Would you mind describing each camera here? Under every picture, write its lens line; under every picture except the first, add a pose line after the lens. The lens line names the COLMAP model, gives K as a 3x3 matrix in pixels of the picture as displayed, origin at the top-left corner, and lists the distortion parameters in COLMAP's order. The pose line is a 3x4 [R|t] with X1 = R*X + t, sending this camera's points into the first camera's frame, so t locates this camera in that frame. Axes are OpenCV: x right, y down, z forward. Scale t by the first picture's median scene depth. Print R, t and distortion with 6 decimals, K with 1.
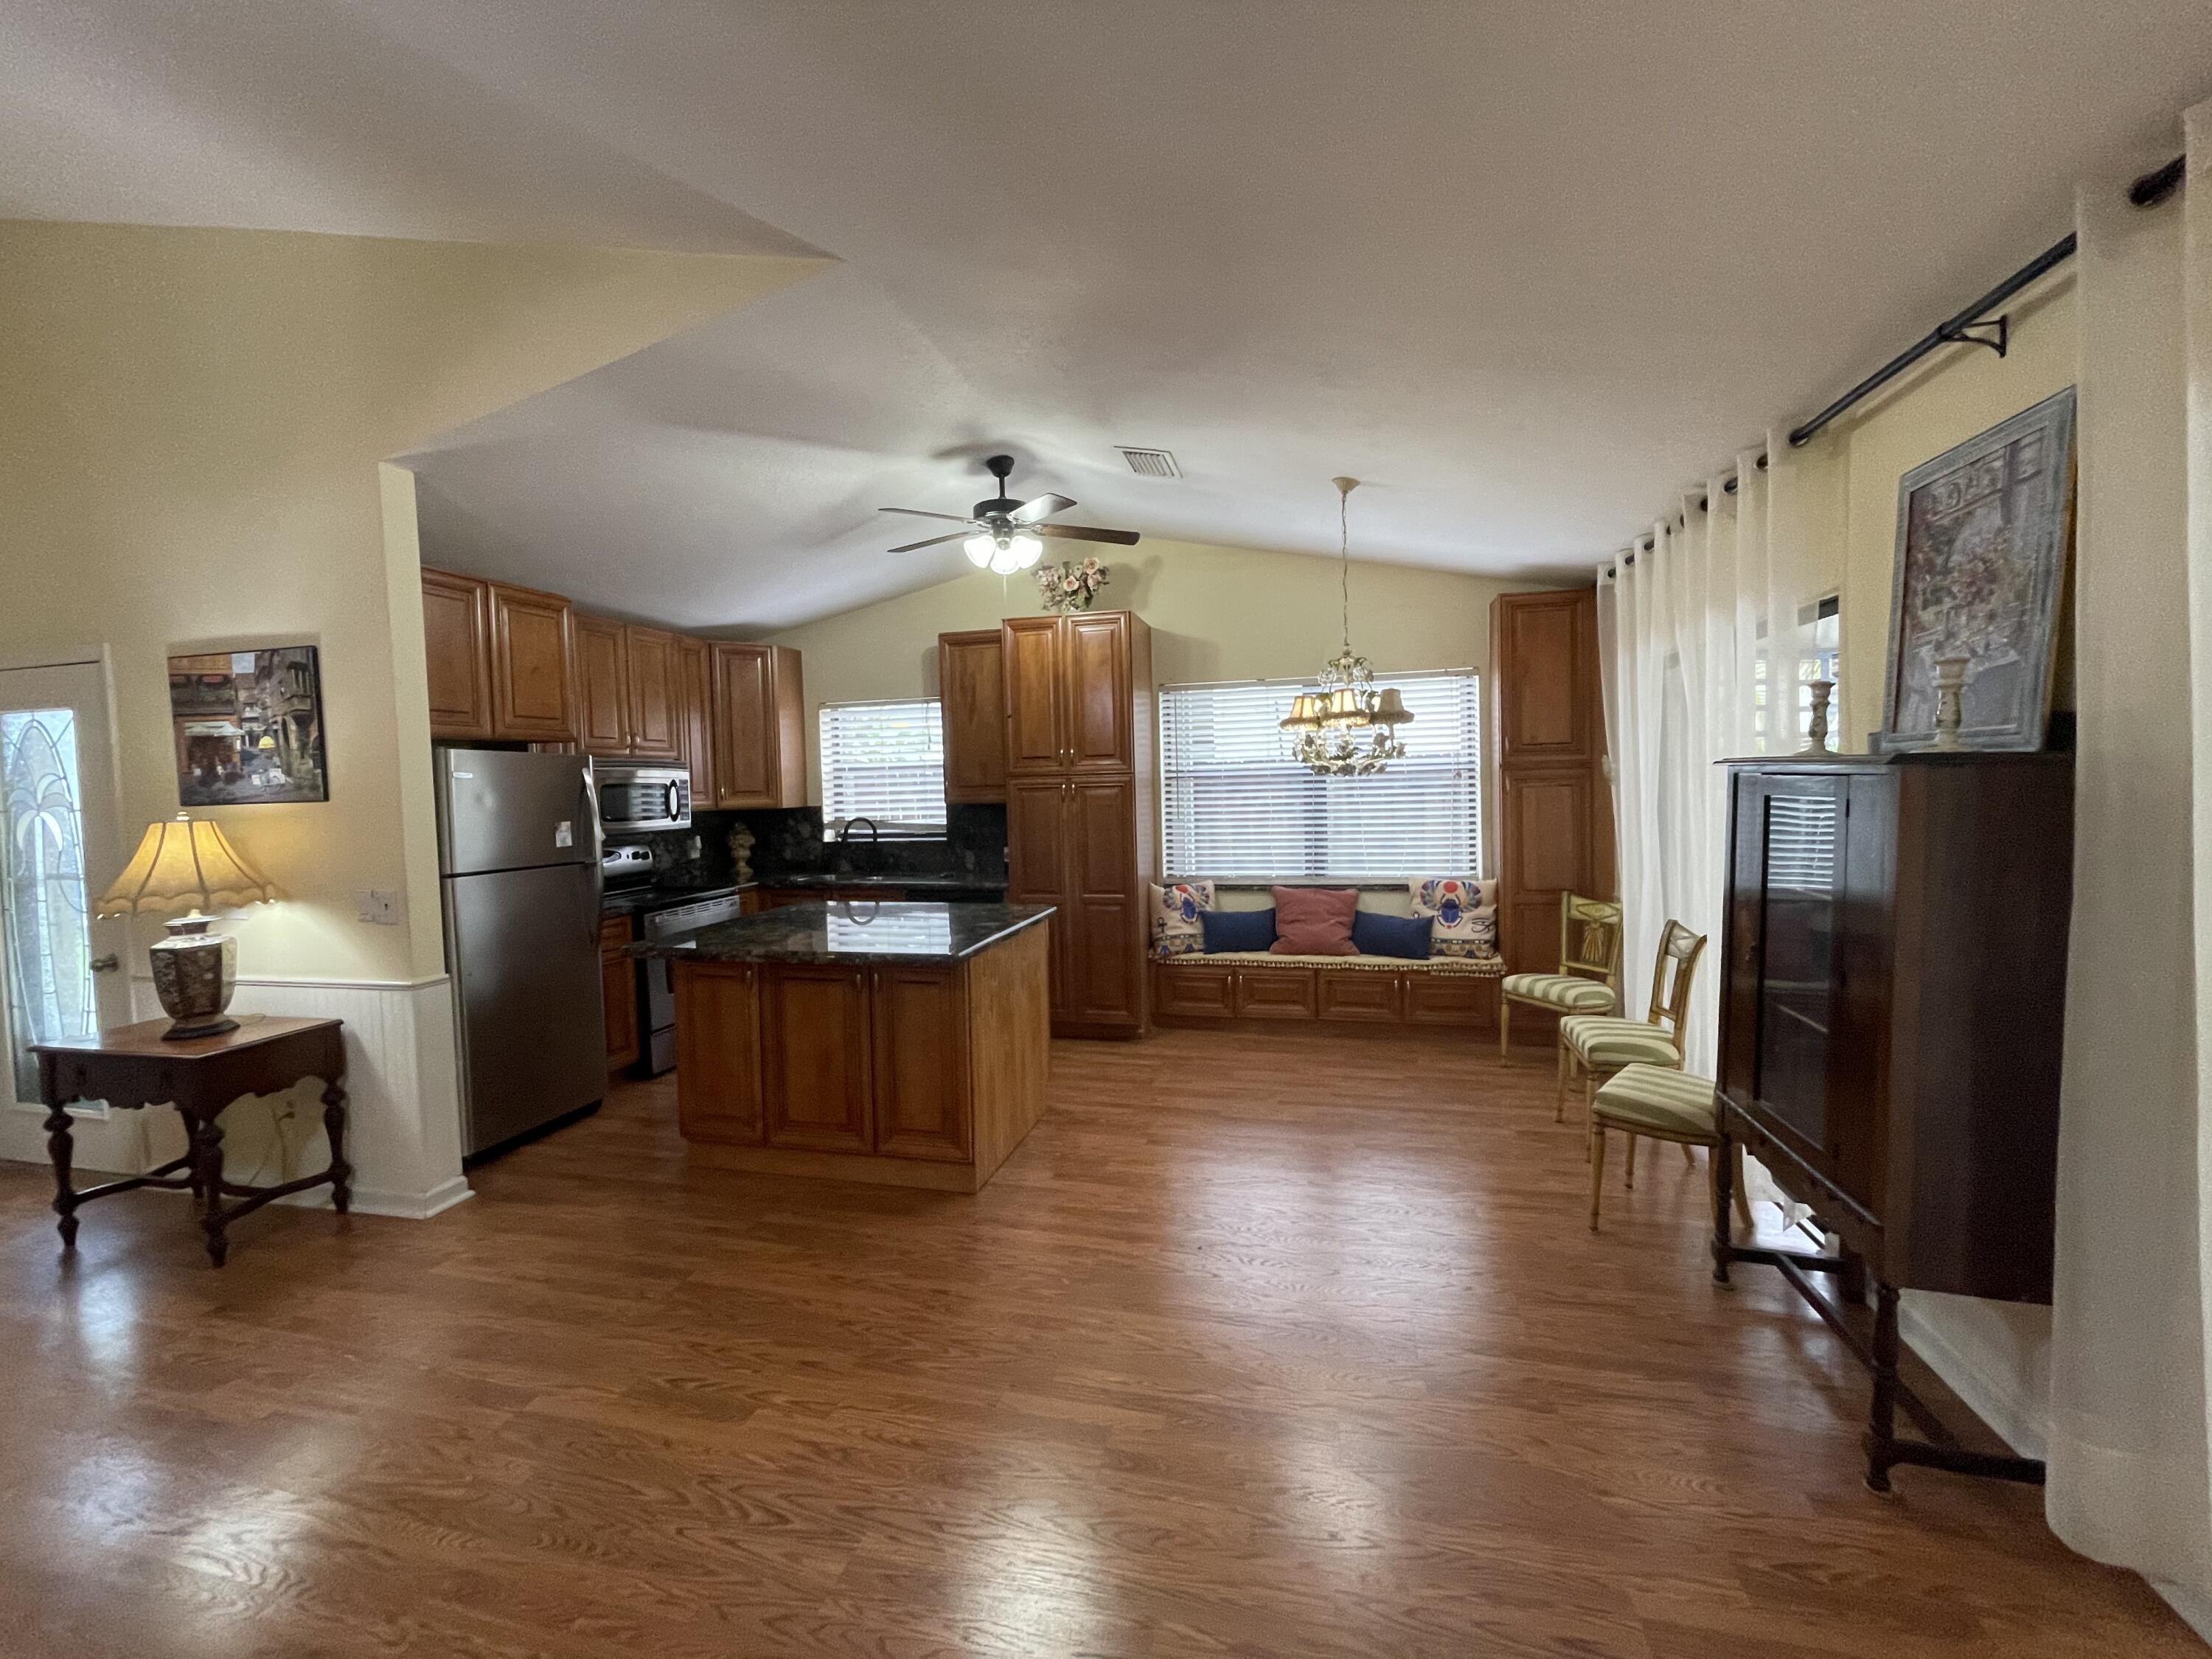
lens RADIAL K [[899.2, 0, 1100.5], [0, 899.2, 821.2], [0, 0, 1]] dist [0.002636, -0.001238]
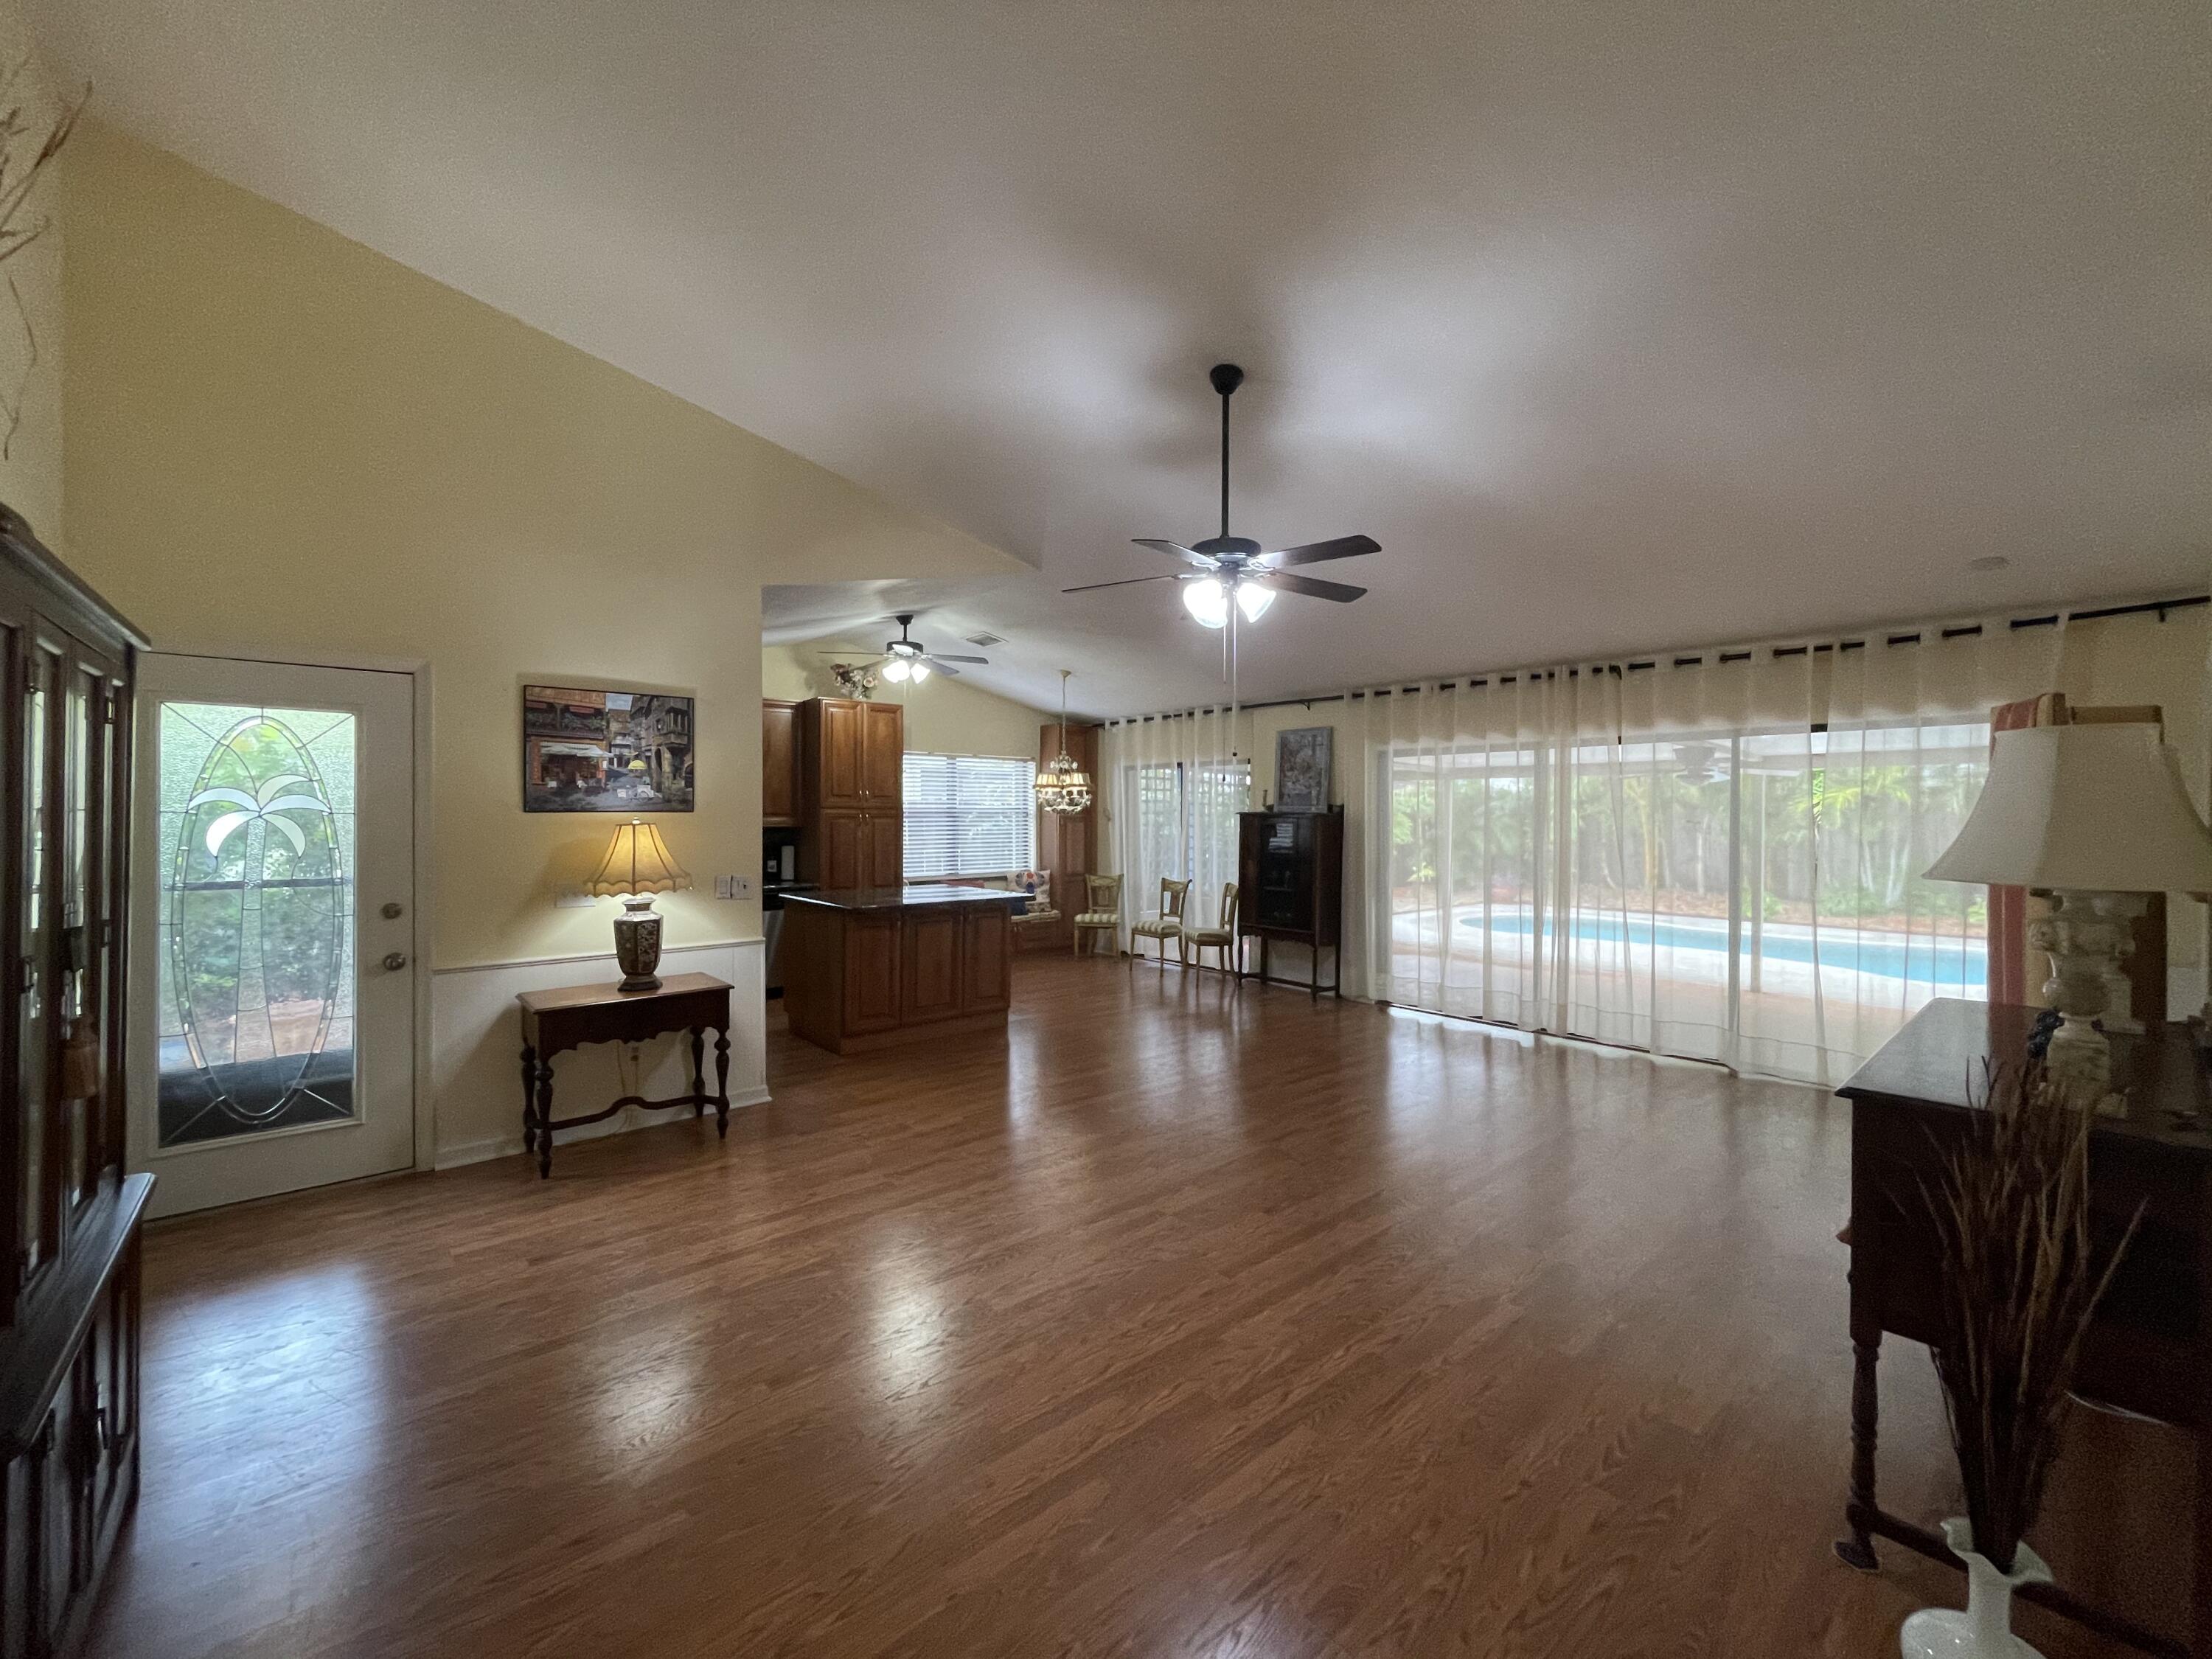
lens RADIAL K [[899.2, 0, 1099.1], [0, 899.2, 818.0], [0, 0, 1]] dist [0.002636, -0.001238]
pose [[0.578246, 0.024014, 0.815509, -1.583623], [0.017482, 0.998973, -0.041812, 0.053763], [-0.815675, 0.038434, 0.577232, -0.281404]]
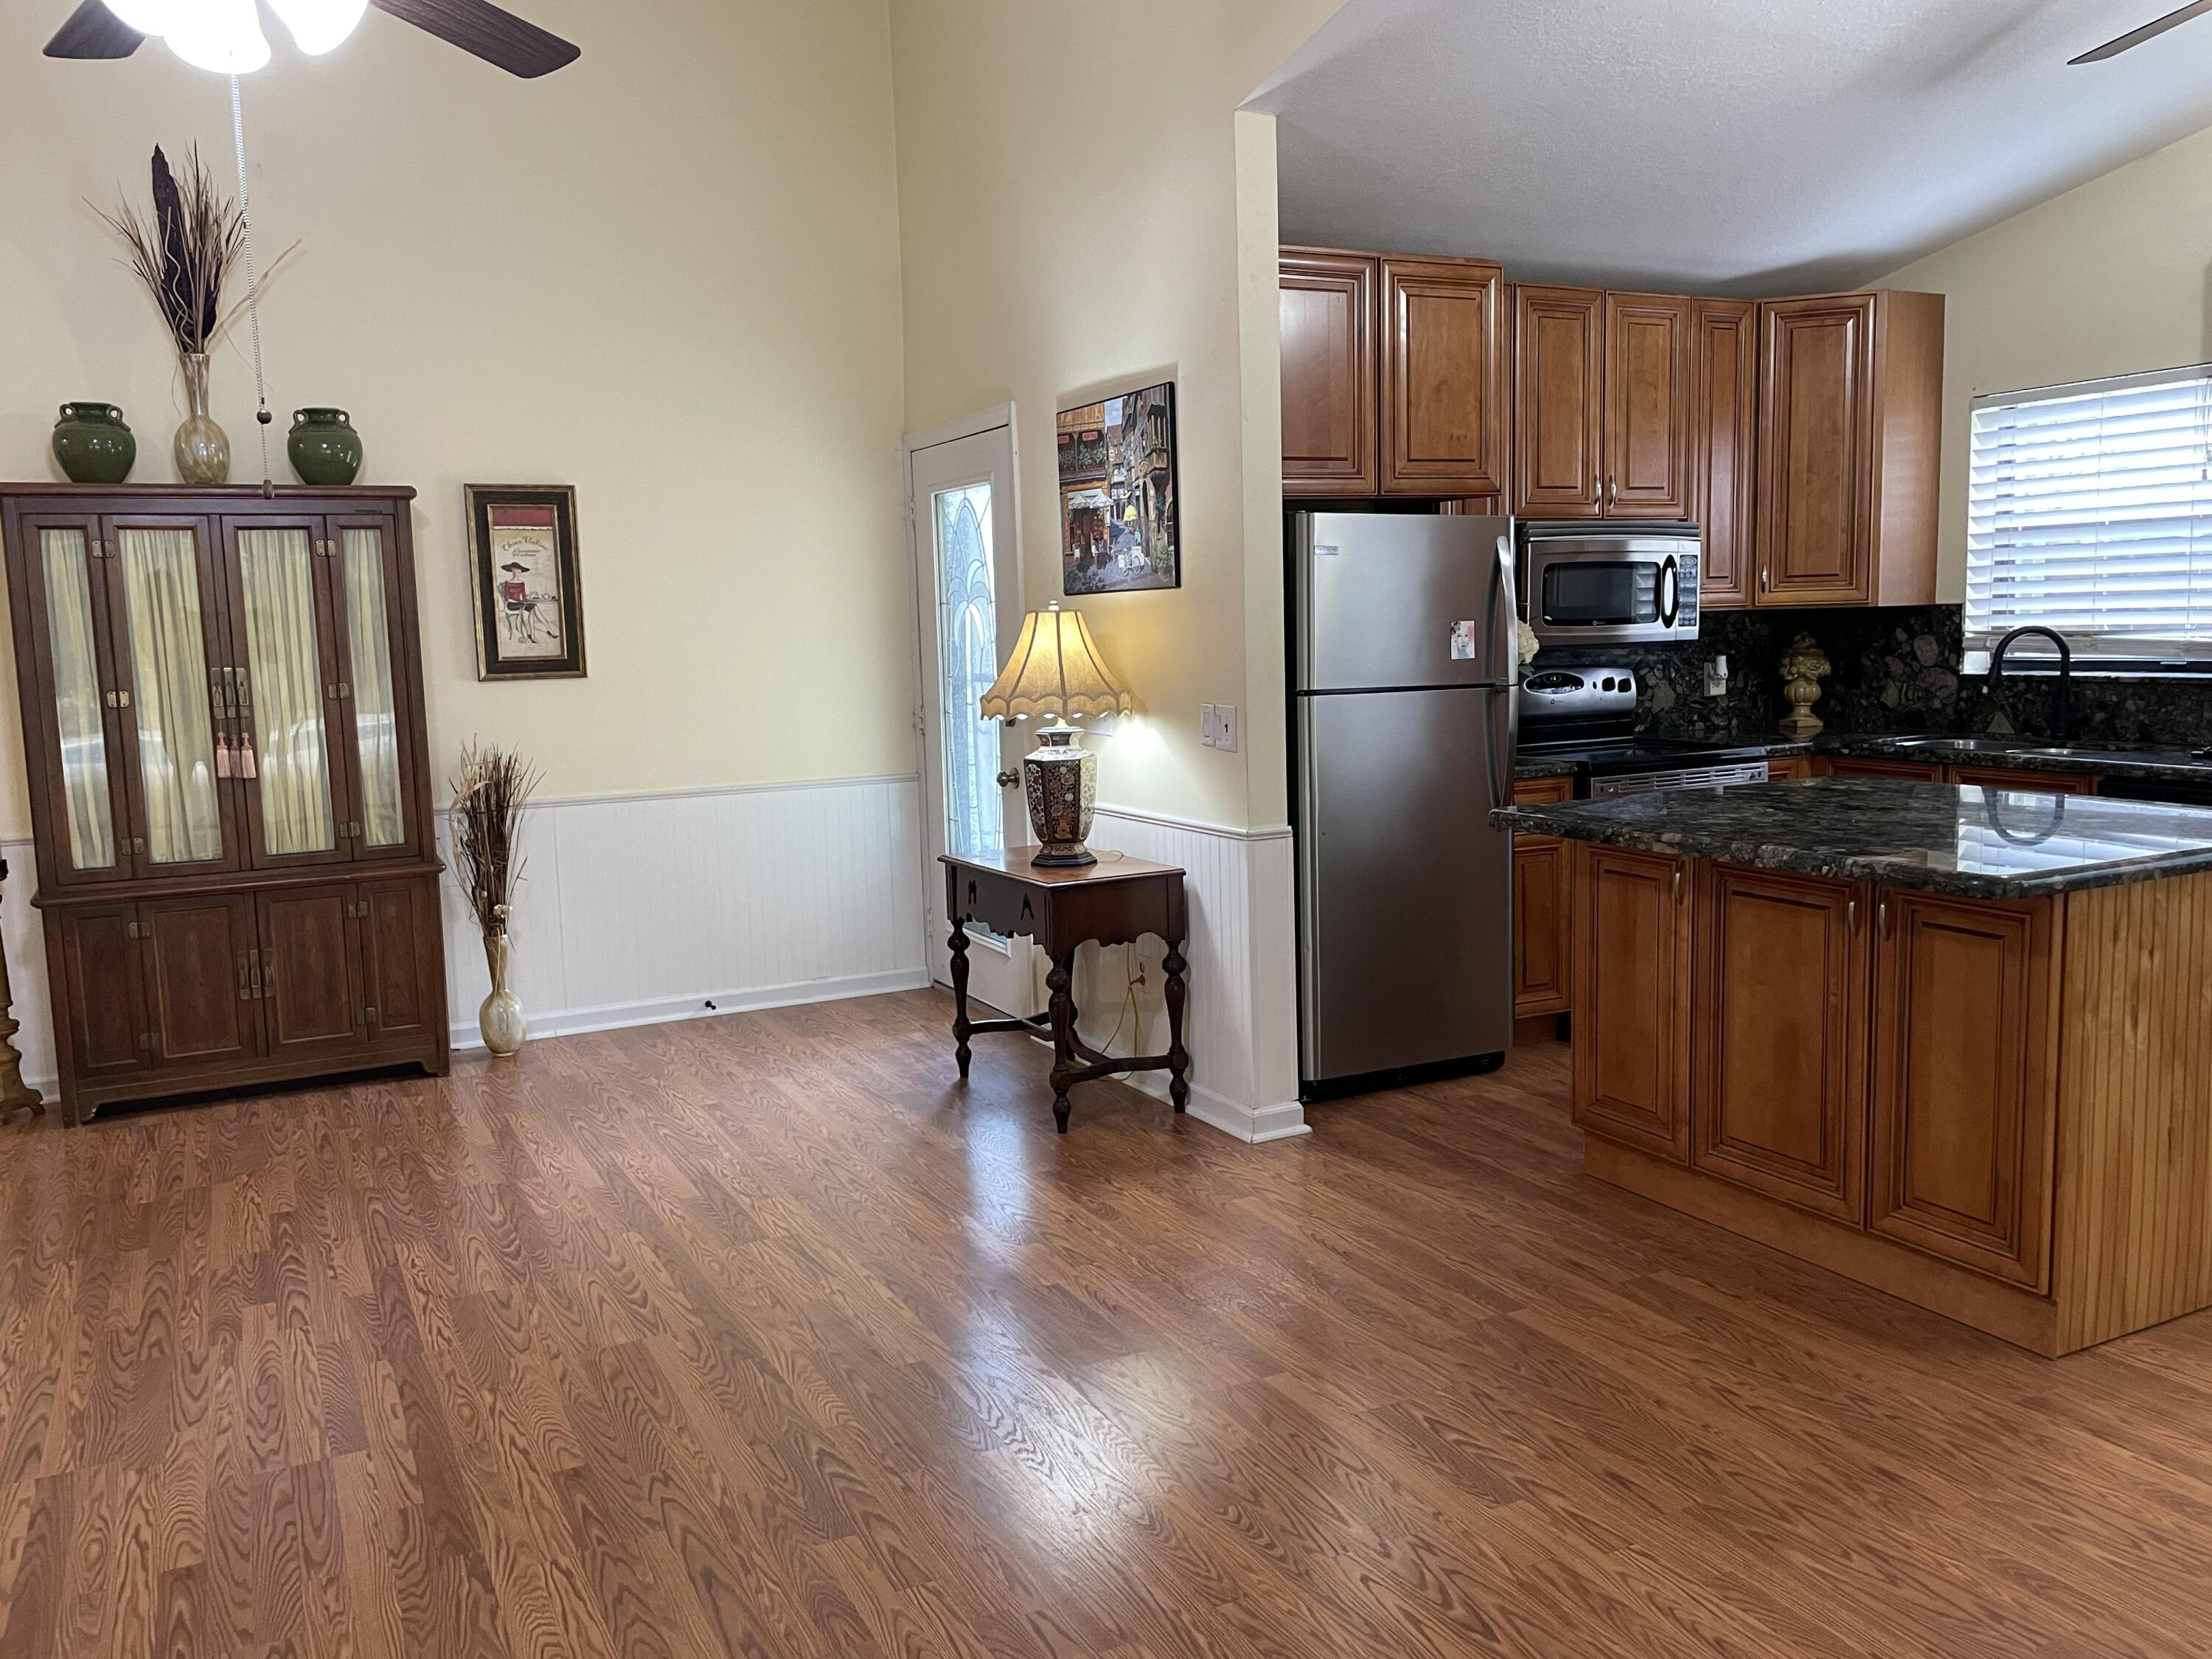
lens RADIAL K [[1709.6, 0, 1123.3], [0, 1709.6, 816.7], [0, 0, 1]] dist [0.086925, -0.119756]
pose [[0.664365, 0.091810, -0.741748, 0.212731], [-0.021421, 0.994358, 0.103890, 0.021599], [0.747101, -0.053132, 0.662583, -0.019042]]
